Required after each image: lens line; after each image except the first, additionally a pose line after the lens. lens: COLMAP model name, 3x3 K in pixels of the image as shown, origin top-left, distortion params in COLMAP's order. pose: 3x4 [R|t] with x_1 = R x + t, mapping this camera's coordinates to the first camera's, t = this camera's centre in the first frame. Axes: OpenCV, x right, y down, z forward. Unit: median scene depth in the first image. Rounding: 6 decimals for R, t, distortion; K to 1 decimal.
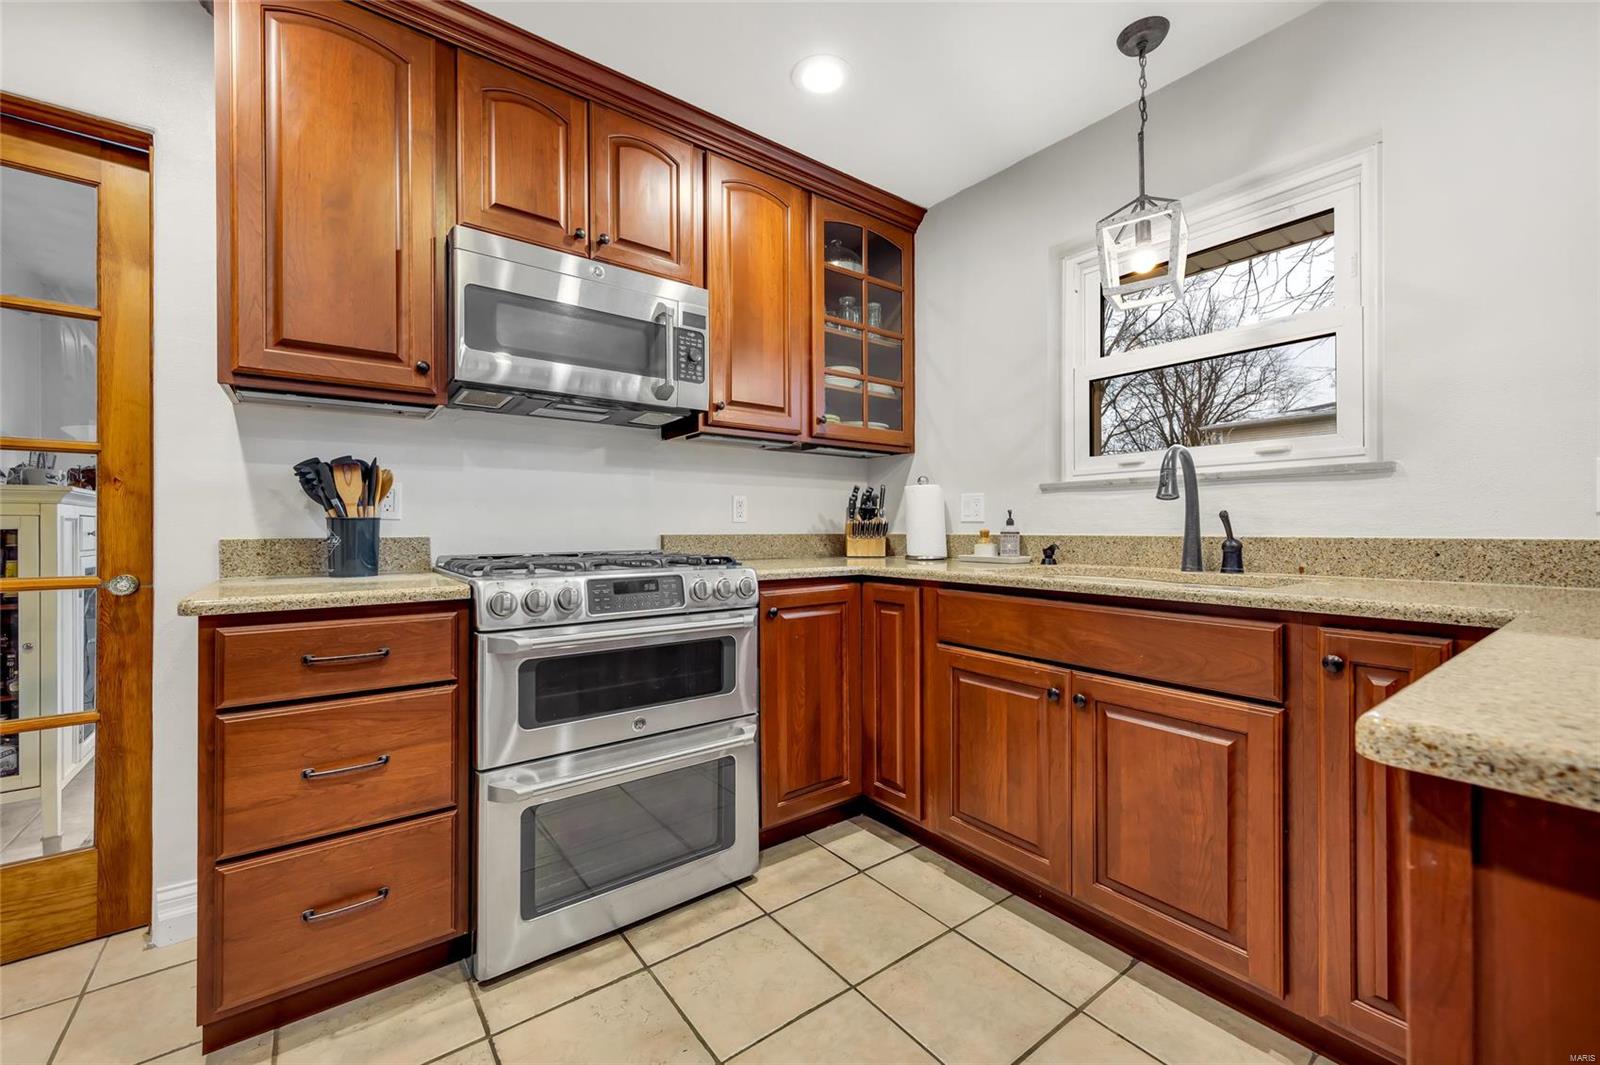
lens RADIAL K [[631.9, 0, 798.1], [0, 631.9, 529.1], [0, 0, 1]] dist [0.000200, 0.000020]
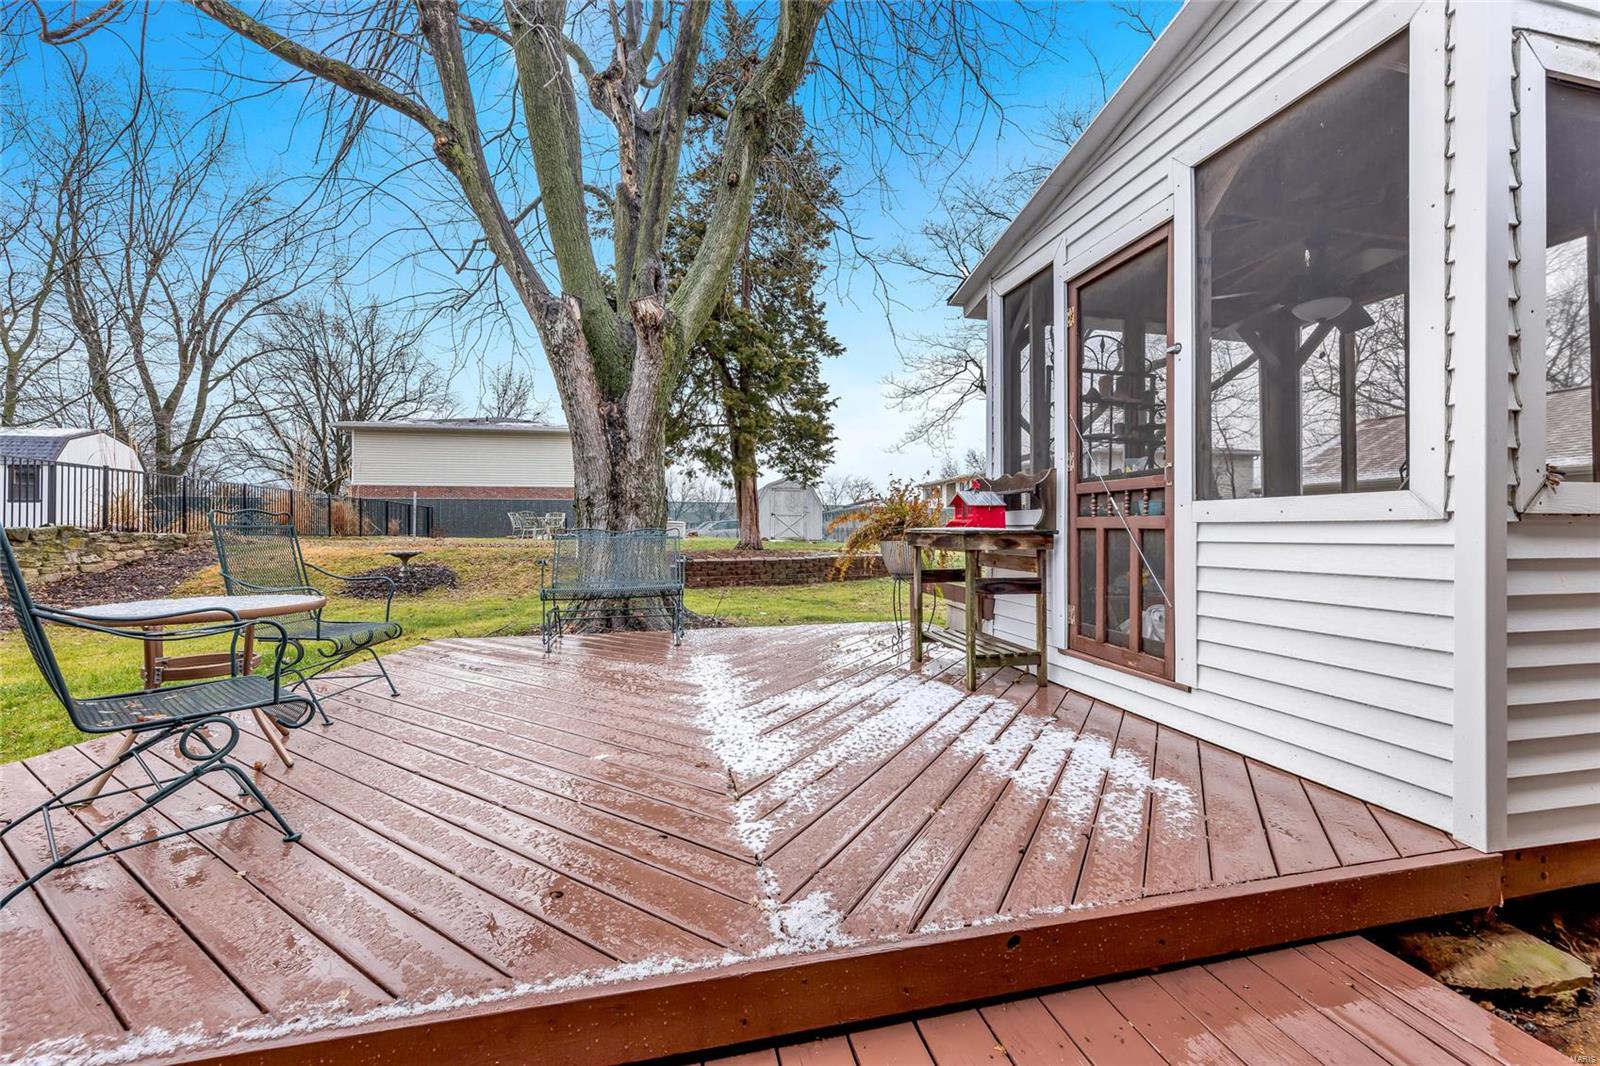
lens RADIAL K [[635.1, 0, 812.7], [0, 635.1, 527.1], [0, 0, 1]] dist [0.002447, 0.000305]
pose [[0.411976, 0.009198, 0.911148, 1.564637], [0.000107, 0.999949, -0.010143, -0.006243], [-0.911195, 0.004276, 0.411953, 0.083974]]
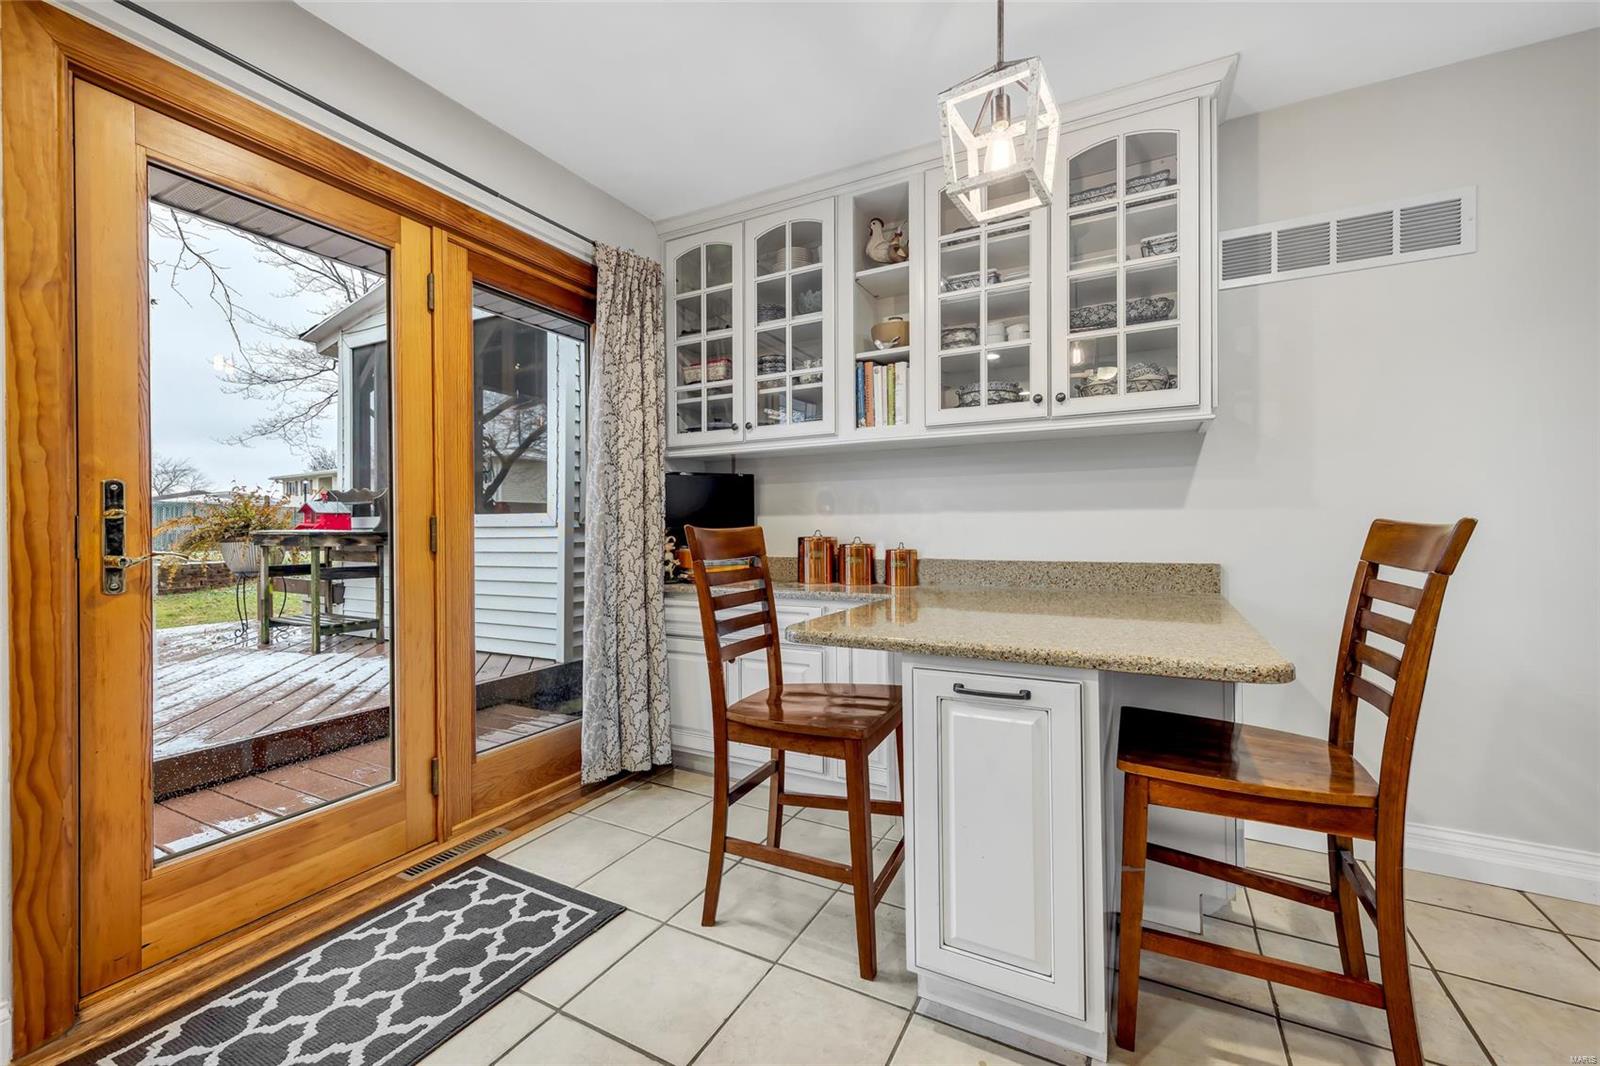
lens RADIAL K [[635.1, 0, 812.7], [0, 635.1, 527.1], [0, 0, 1]] dist [0.002447, 0.000305]
pose [[-0.425997, 0.009596, 0.904674, 0.328358], [0.009617, 0.999935, -0.006078, -0.001745], [-0.904674, 0.006111, -0.426061, -0.284415]]
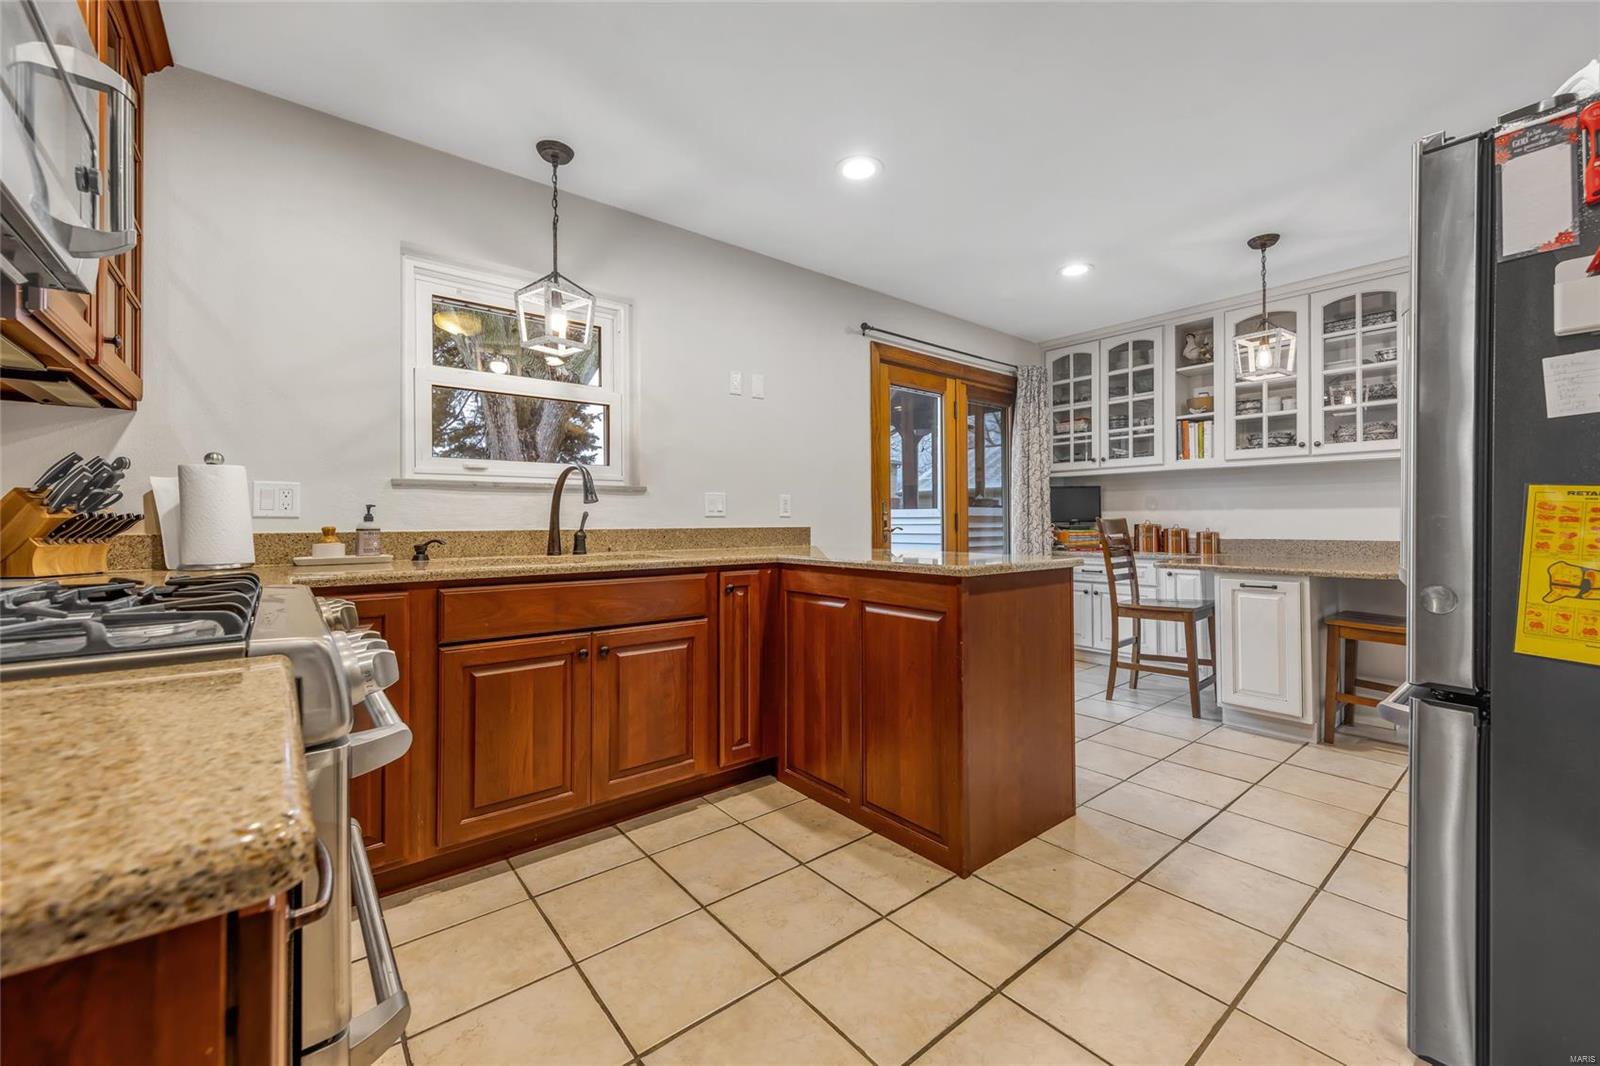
lens RADIAL K [[633.9, 0, 809.1], [0, 633.9, 513.3], [0, 0, 1]] dist [0.001194, -0.000077]
pose [[-0.039871, 0.014734, 0.999096, -0.792915], [0.005390, 0.999880, -0.014531, -0.001388], [-0.999190, 0.004806, -0.039945, 0.525389]]
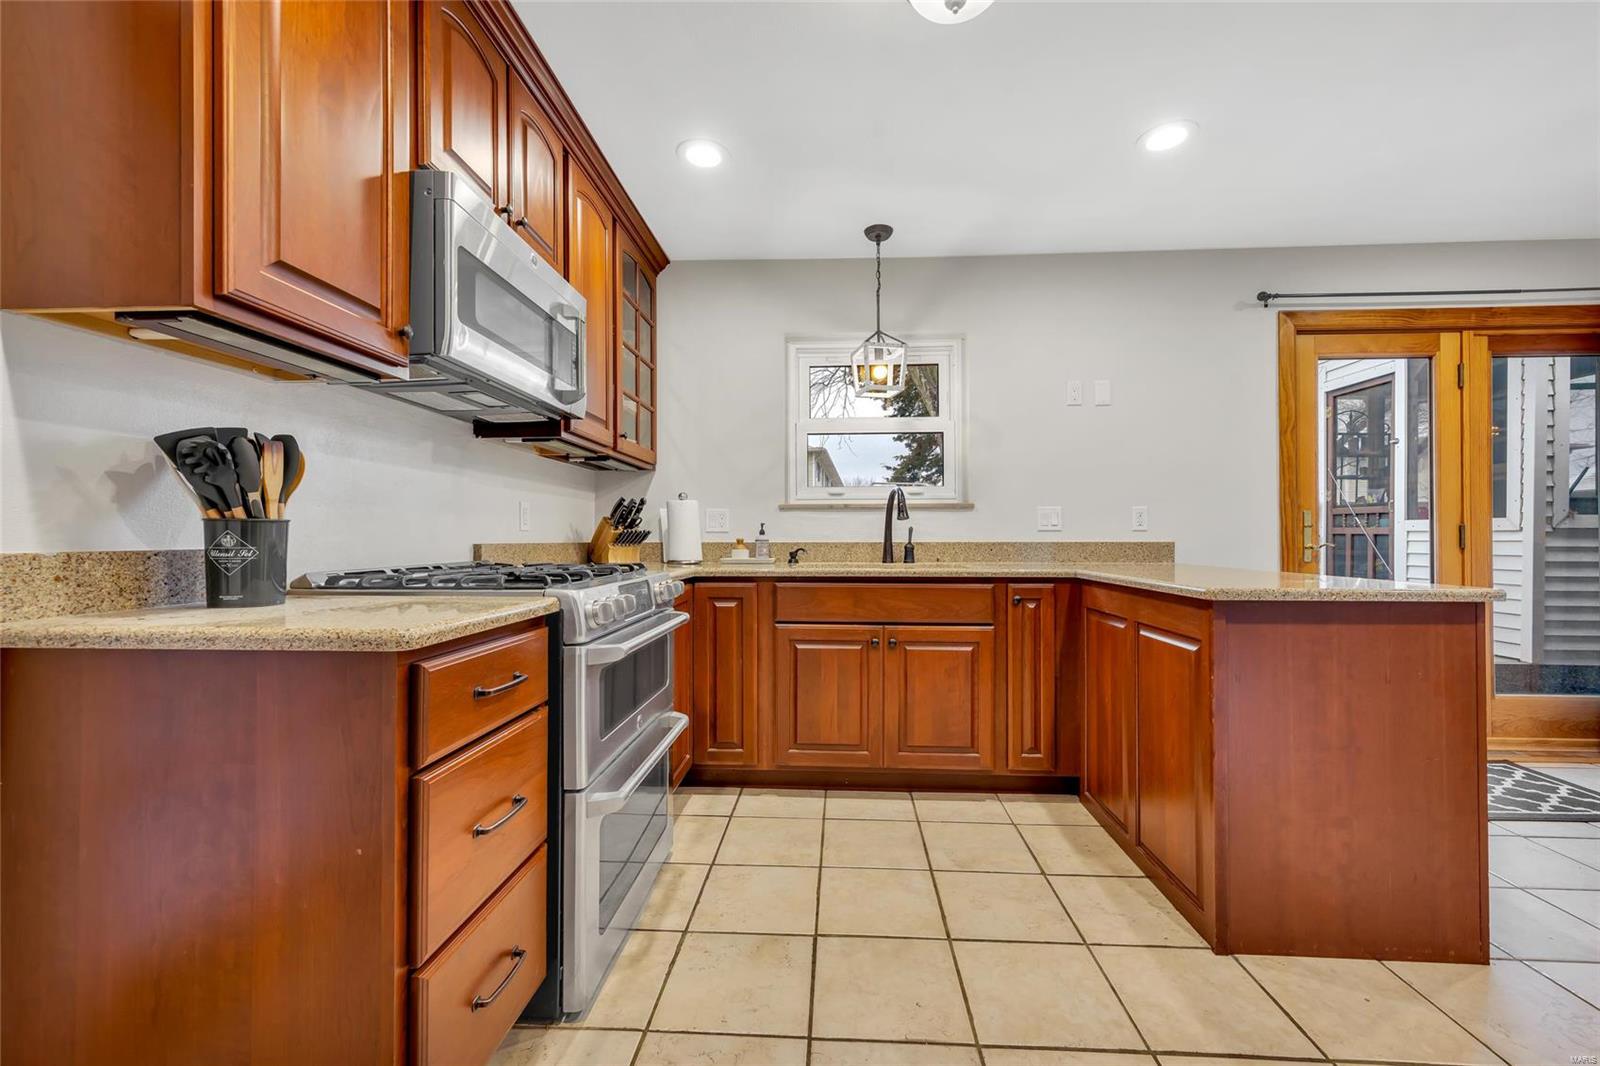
lens RADIAL K [[637.4, 0, 810.5], [0, 637.4, 532.3], [0, 0, 1]] dist [0.002011, 0.000240]
pose [[0.643833, 0.007405, 0.765130, -0.808186], [0.000114, 0.999952, -0.009773, 0.002414], [-0.765166, 0.006379, 0.643801, 0.087527]]
